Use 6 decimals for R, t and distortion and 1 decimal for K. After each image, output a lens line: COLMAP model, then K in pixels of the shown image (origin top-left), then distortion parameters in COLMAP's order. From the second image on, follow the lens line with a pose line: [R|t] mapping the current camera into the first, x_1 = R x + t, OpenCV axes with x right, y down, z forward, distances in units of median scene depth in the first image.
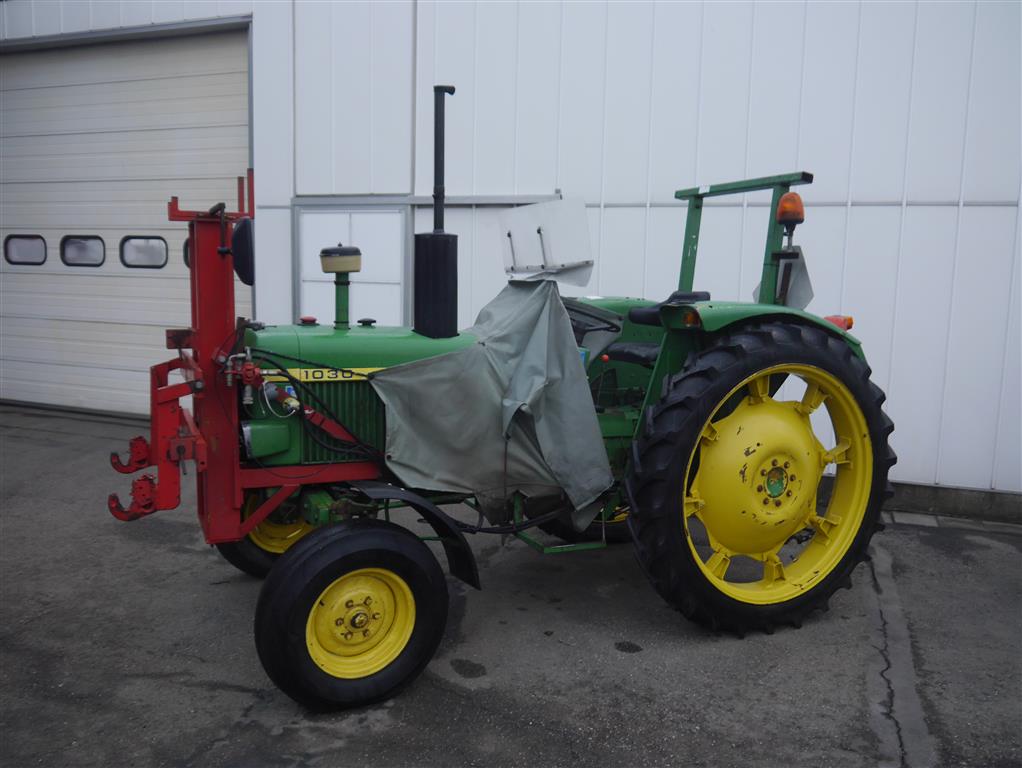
lens RADIAL K [[843.8, 0, 511.0], [0, 843.8, 384.0], [0, 0, 1]] dist [-0.037554, 0.002570]
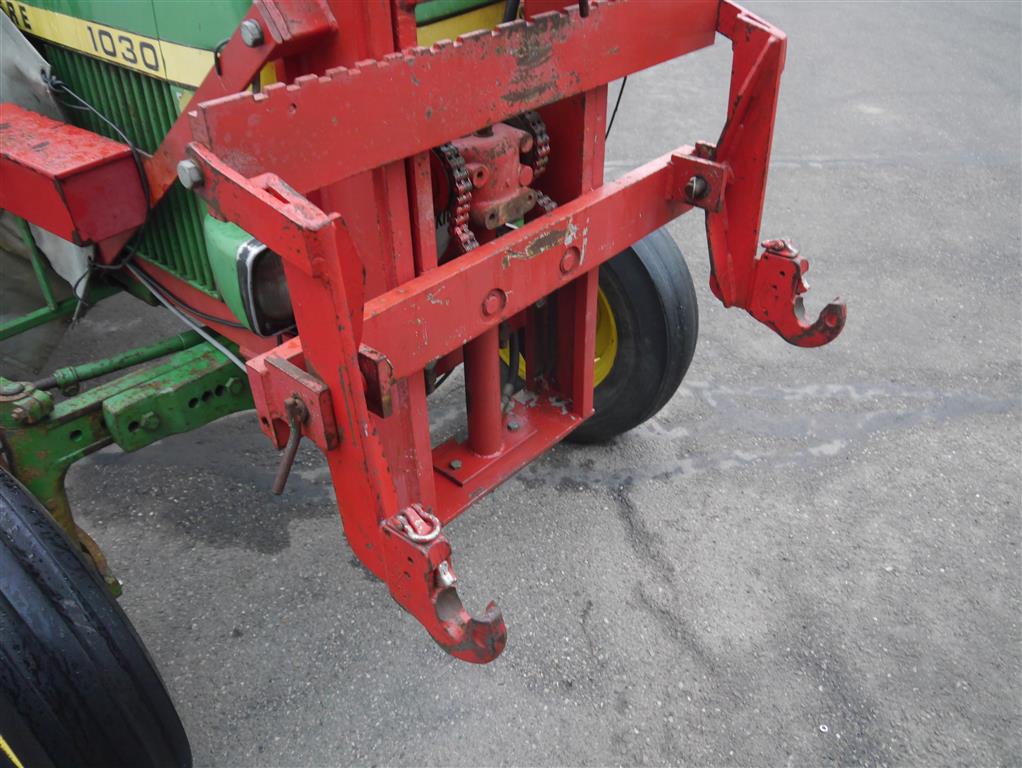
lens RADIAL K [[843.8, 0, 511.0], [0, 843.8, 384.0], [0, 0, 1]] dist [-0.037554, 0.002570]
pose [[-0.395008, -0.544507, 0.739920, -0.612722], [0.117580, 0.768829, 0.628552, -0.107537], [-0.911122, 0.335283, -0.239671, 1.035526]]
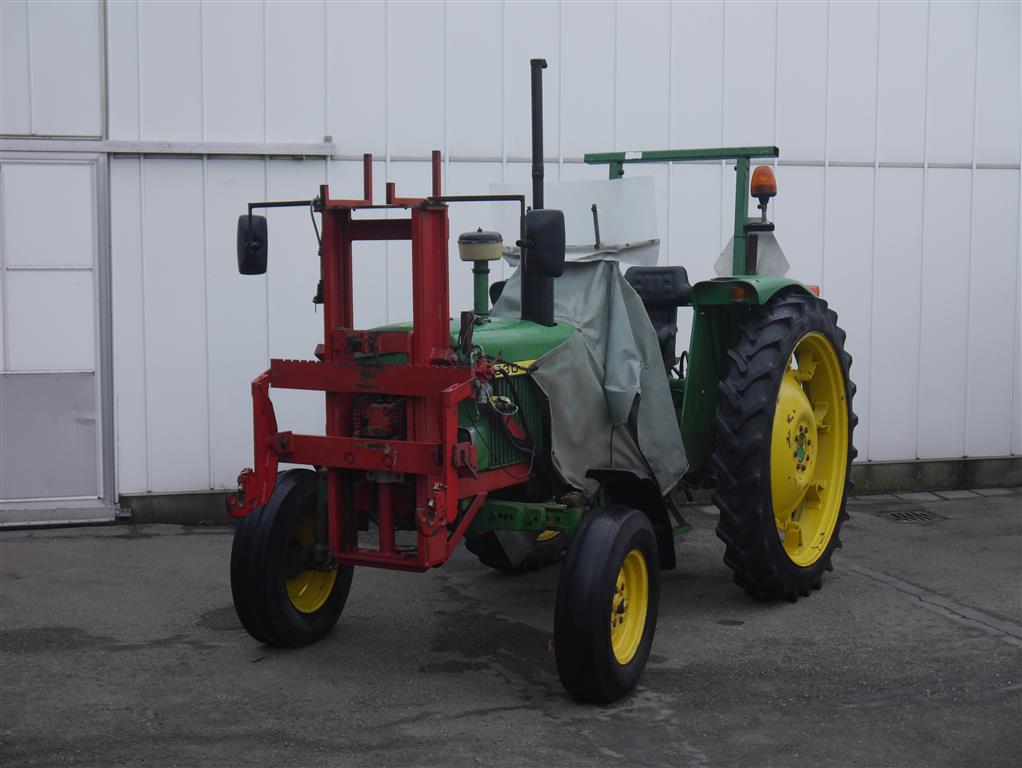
lens RADIAL K [[1559.7, 0, 511.0], [0, 1559.7, 384.0], [0, 0, 1]] dist [-0.040527, 0.069543]
pose [[0.813507, -0.078977, 0.576168, -1.110740], [0.095170, 0.995459, 0.002077, 0.001243], [-0.573715, 0.053144, 0.817329, -0.379401]]
